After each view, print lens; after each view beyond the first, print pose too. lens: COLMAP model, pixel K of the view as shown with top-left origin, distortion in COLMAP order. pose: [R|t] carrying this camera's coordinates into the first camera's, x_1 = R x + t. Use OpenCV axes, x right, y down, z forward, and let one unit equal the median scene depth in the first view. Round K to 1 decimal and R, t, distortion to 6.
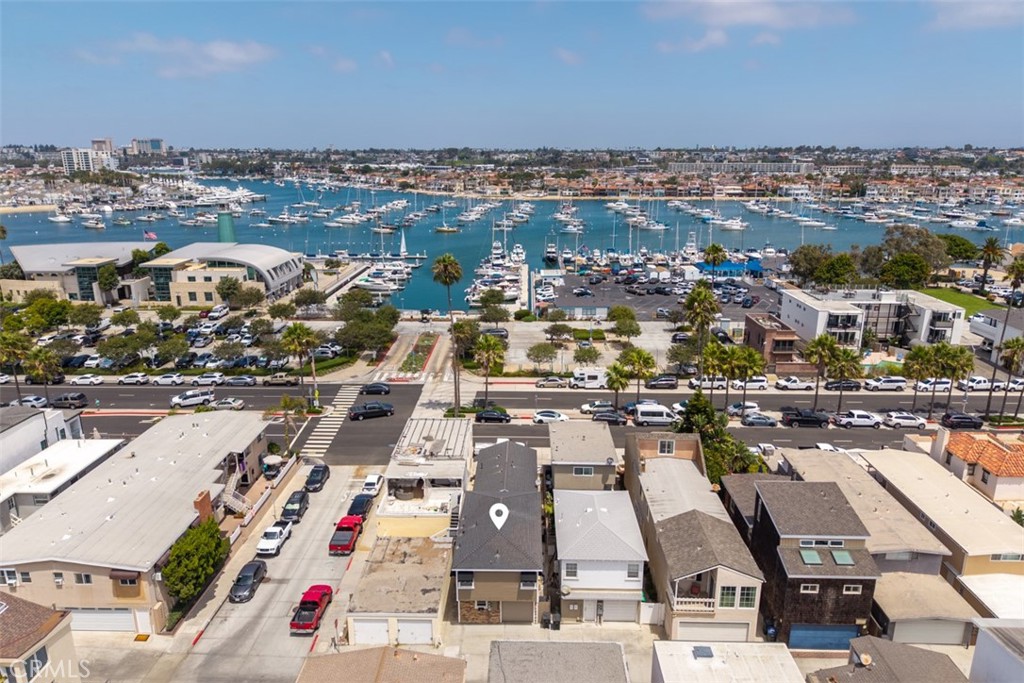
lens RADIAL K [[695.6, 0, 508.7], [0, 695.6, 325.4], [0, 0, 1]] dist [0.034072, -0.038623]
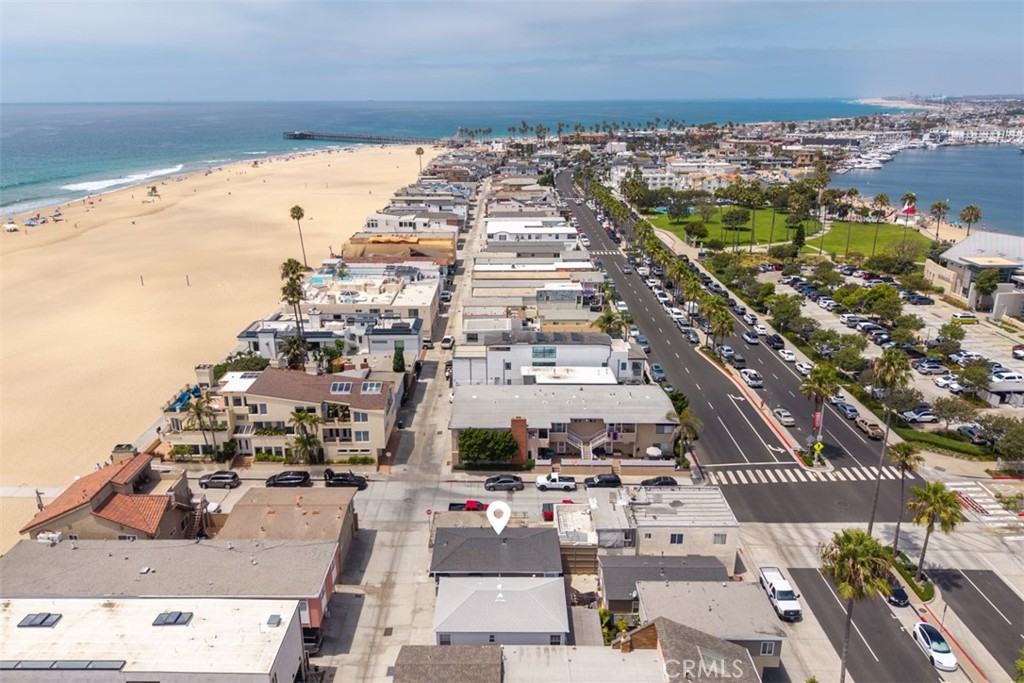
lens RADIAL K [[695.6, 0, 508.7], [0, 695.6, 325.4], [0, 0, 1]] dist [0.034072, -0.038623]
pose [[0.020383, 0.309880, -0.950557, 0.781337], [-0.238947, 0.924712, 0.296331, -0.322782], [0.970819, 0.221093, 0.092894, 0.679027]]
